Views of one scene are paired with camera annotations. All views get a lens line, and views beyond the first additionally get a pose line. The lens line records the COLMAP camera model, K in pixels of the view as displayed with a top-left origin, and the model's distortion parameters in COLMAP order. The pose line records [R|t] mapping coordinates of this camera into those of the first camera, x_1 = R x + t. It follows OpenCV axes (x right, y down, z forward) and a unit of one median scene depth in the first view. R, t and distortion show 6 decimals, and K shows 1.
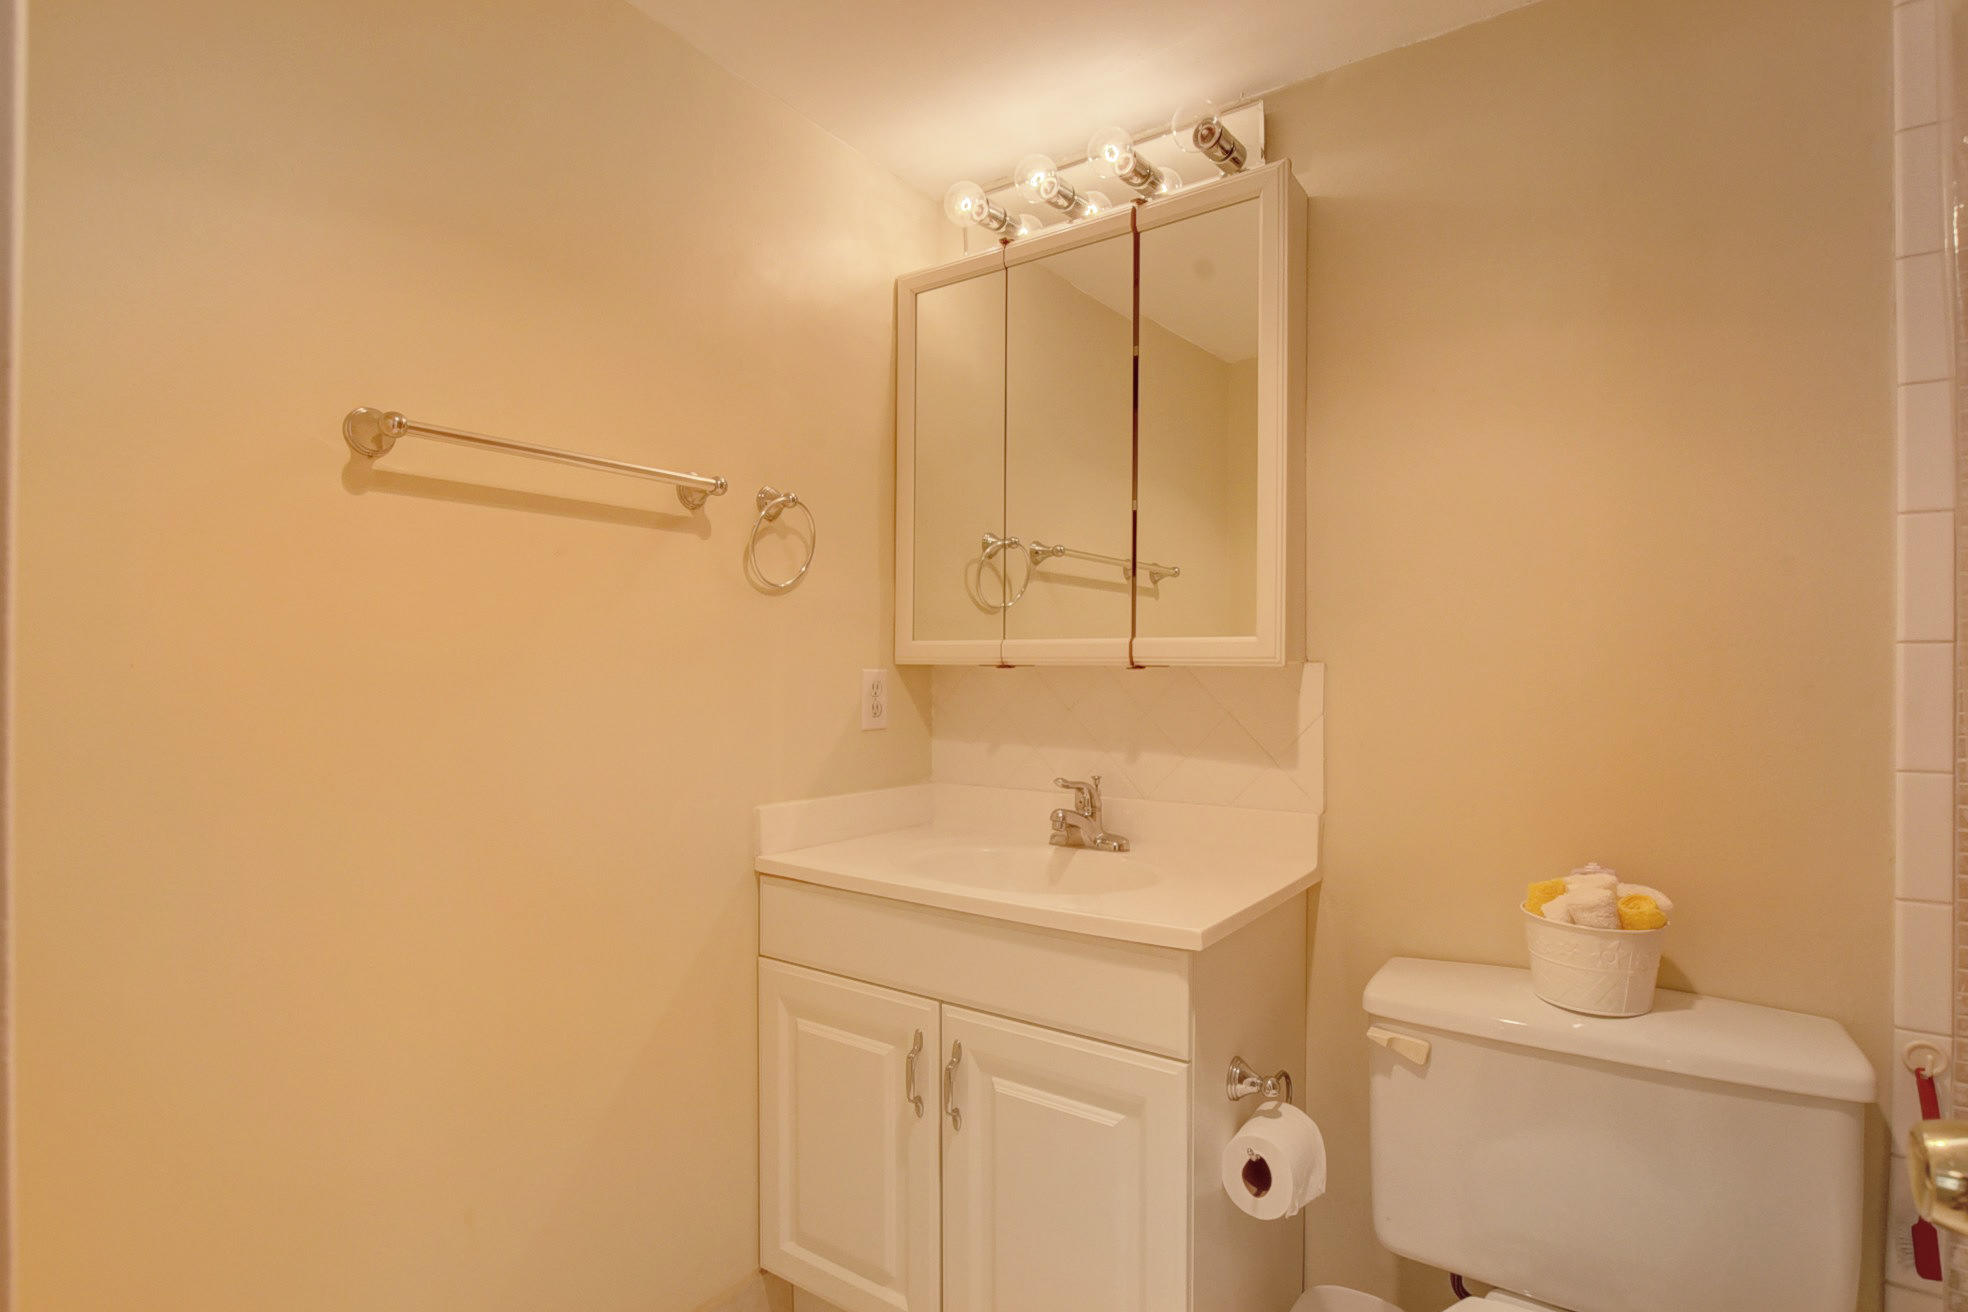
lens RADIAL K [[974.8, 0, 983.1], [0, 974.8, 667.8], [0, 0, 1]] dist [-0.003244, -0.000481]
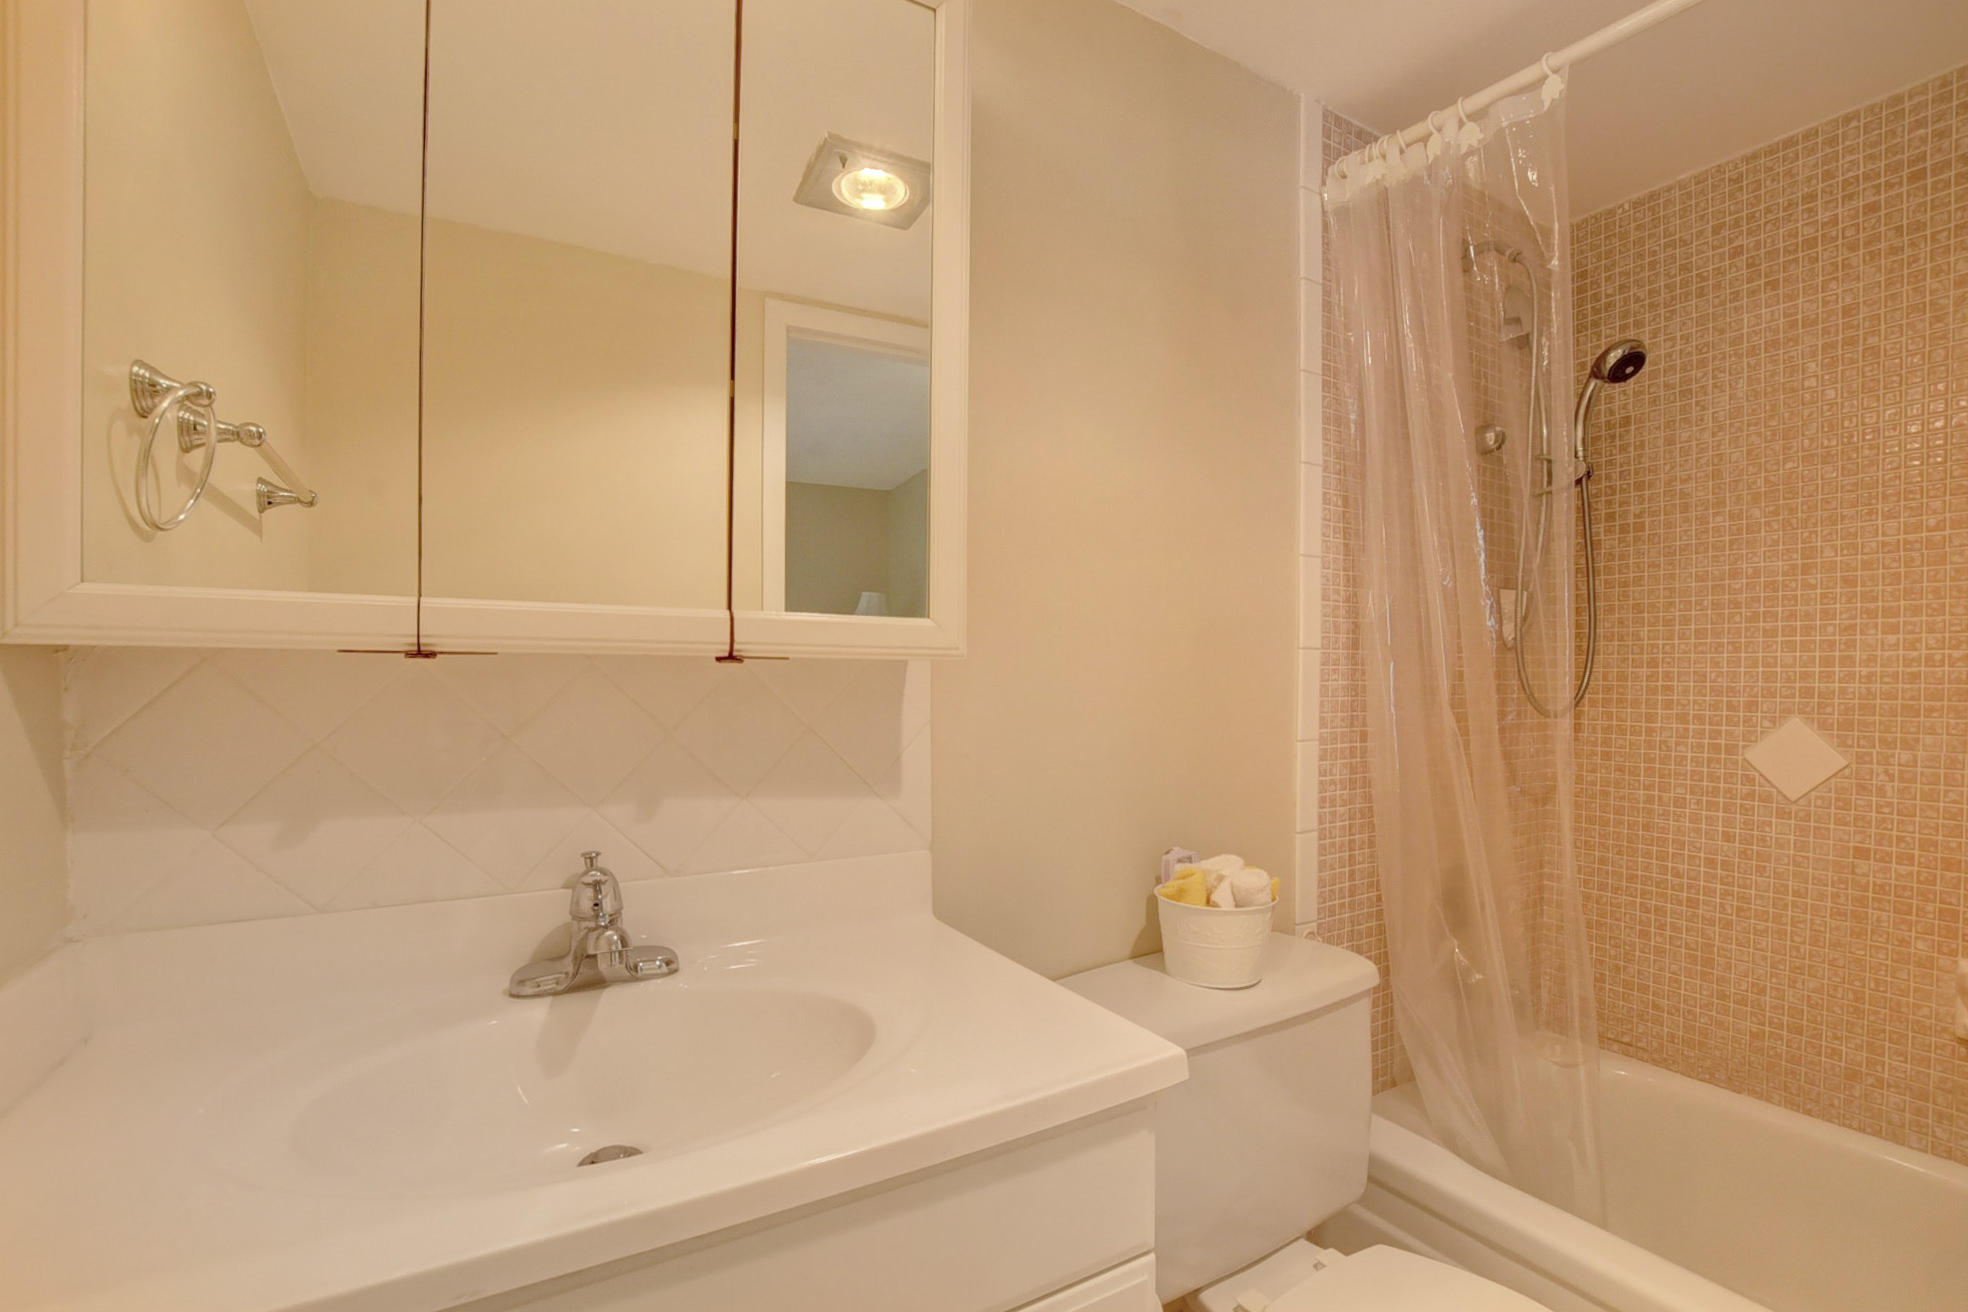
lens RADIAL K [[877.8, 0, 995.0], [0, 877.8, 673.4], [0, 0, 1]] dist [-0.029657, 0.003231]
pose [[0.407581, -0.001840, 0.913167, -0.254243], [-0.005145, 0.999977, 0.004311, 0.004655], [-0.913155, -0.006455, 0.407562, 0.598375]]
